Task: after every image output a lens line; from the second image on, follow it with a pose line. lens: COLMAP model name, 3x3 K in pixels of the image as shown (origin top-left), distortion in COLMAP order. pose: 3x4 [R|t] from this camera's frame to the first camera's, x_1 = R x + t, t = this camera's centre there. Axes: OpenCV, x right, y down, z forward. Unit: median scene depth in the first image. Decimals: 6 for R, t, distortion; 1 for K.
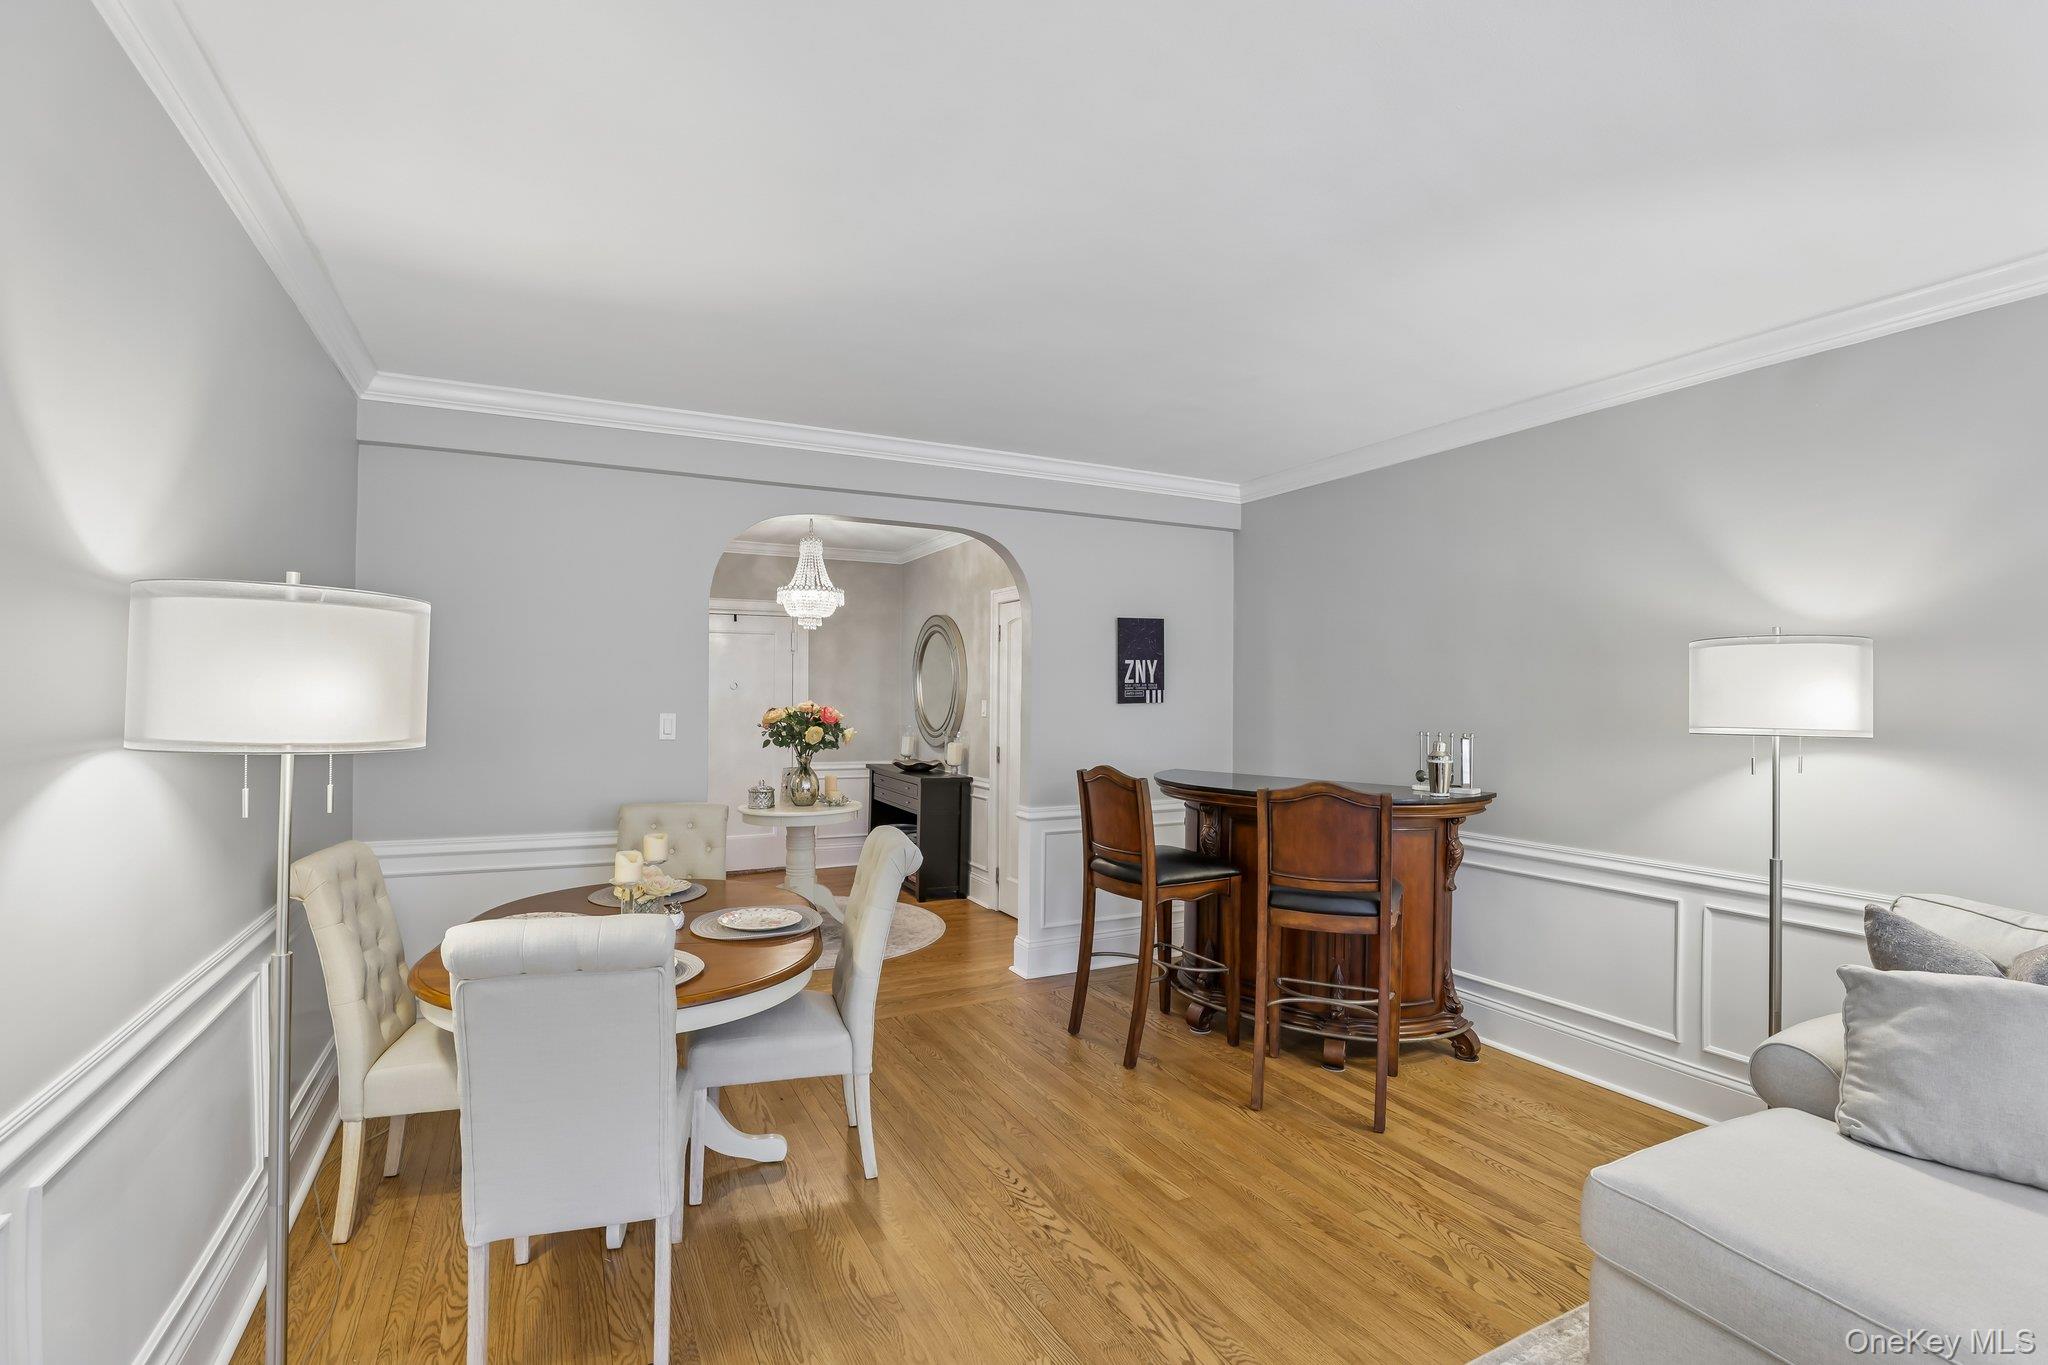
lens RADIAL K [[946.1, 0, 1026.2], [0, 946.1, 683.1], [0, 0, 1]] dist [-0.044086, 0.013563]
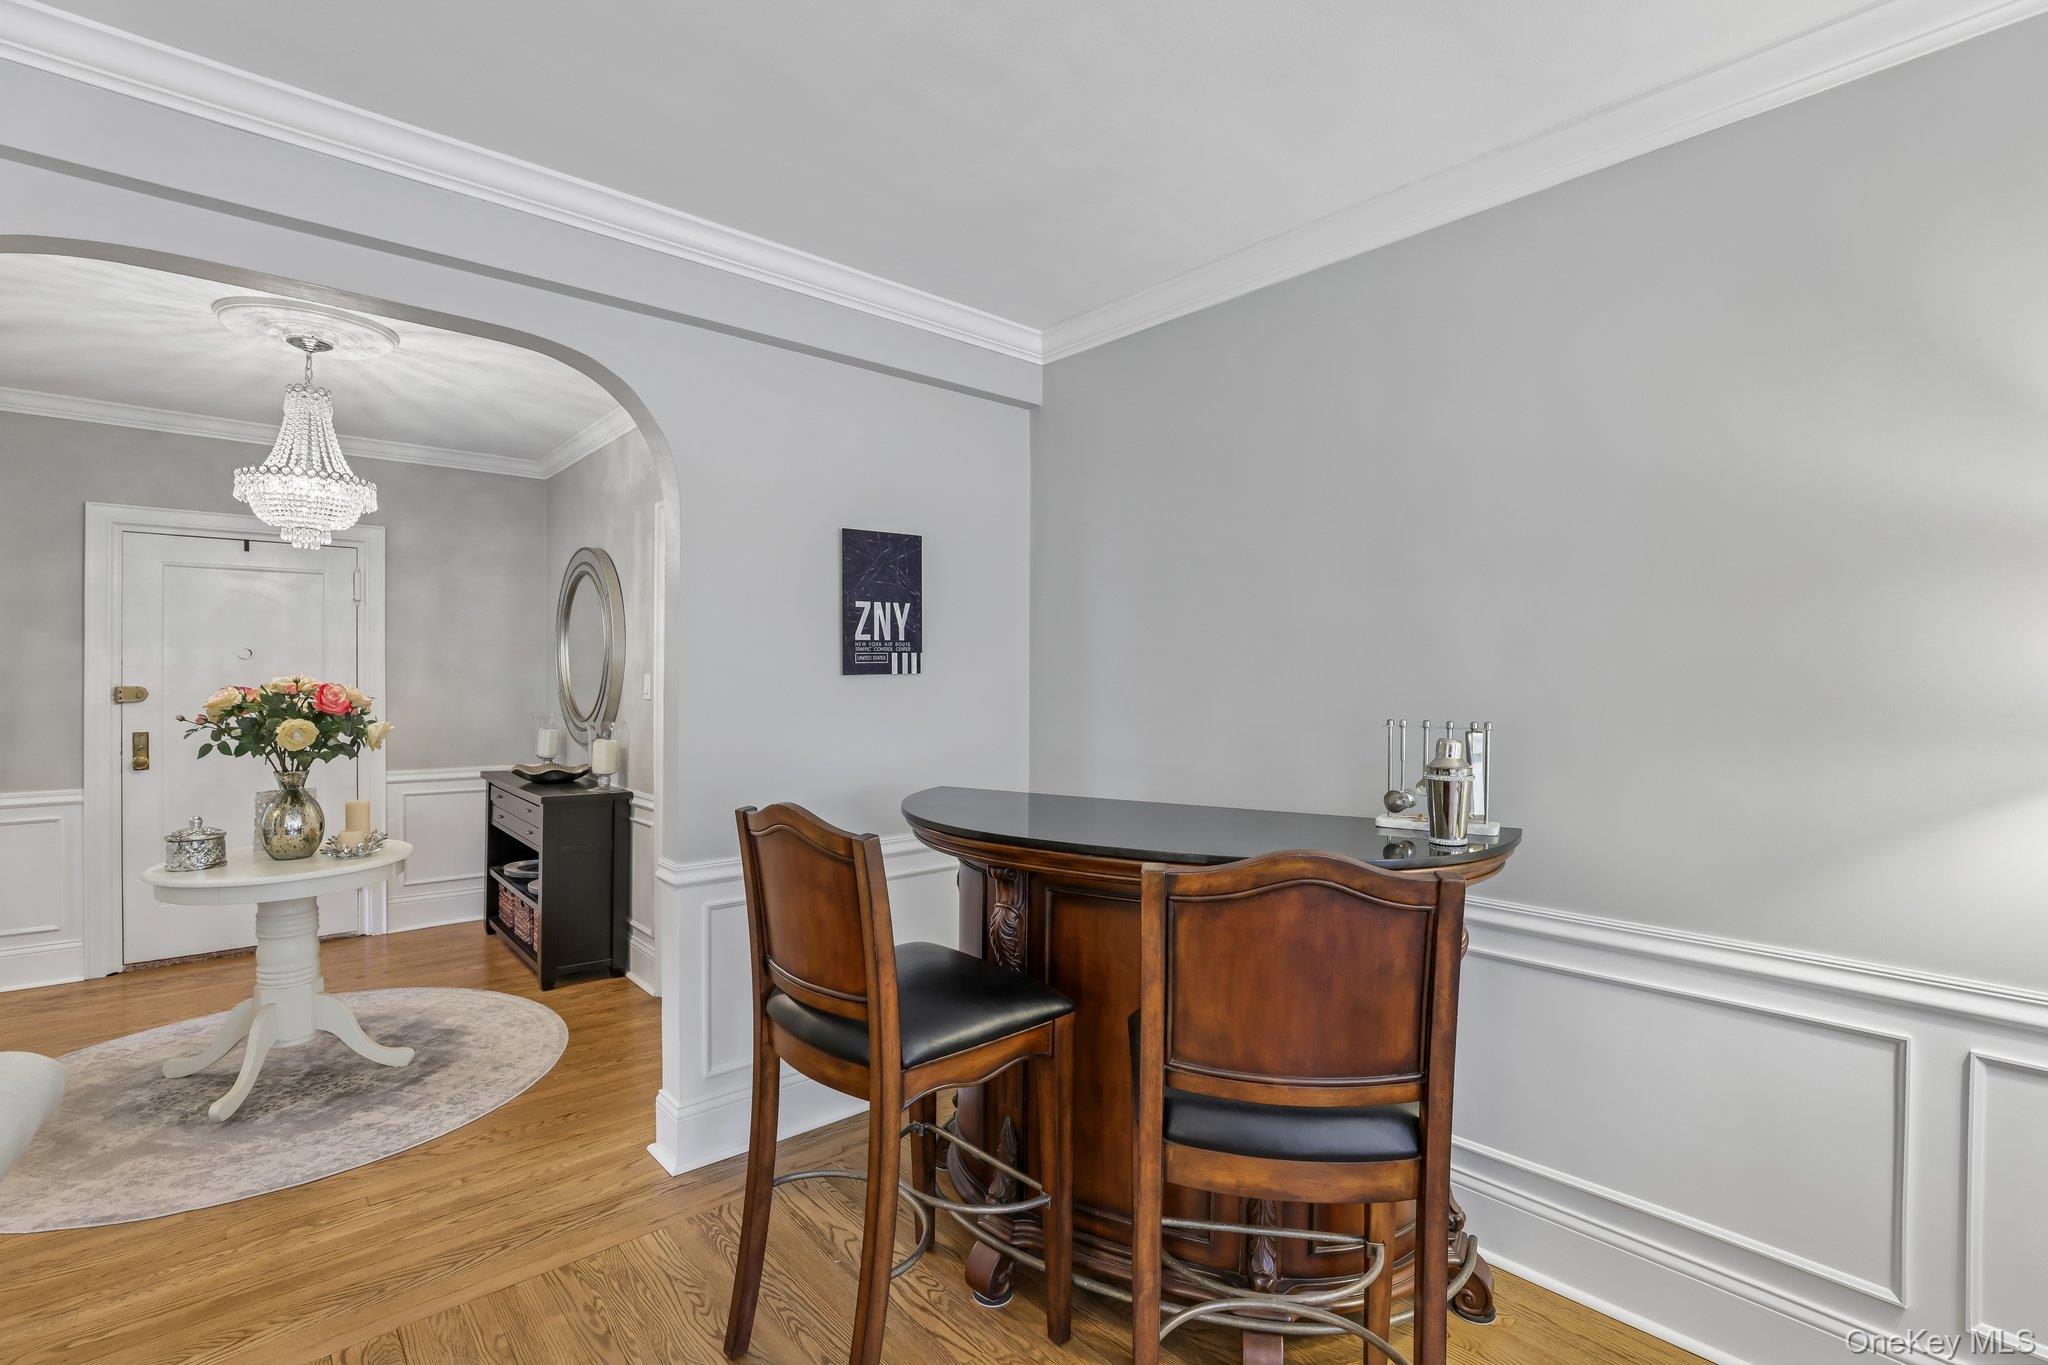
lens RADIAL K [[931.9, 0, 1024.0], [0, 931.9, 682.5], [0, 0, 1]] dist [-0.034109, 0.008985]
pose [[0.969136, -0.004693, 0.246483, 0.063176], [0.000145, 0.999829, 0.018468, 0.015825], [-0.246528, -0.017863, 0.968971, 0.410350]]
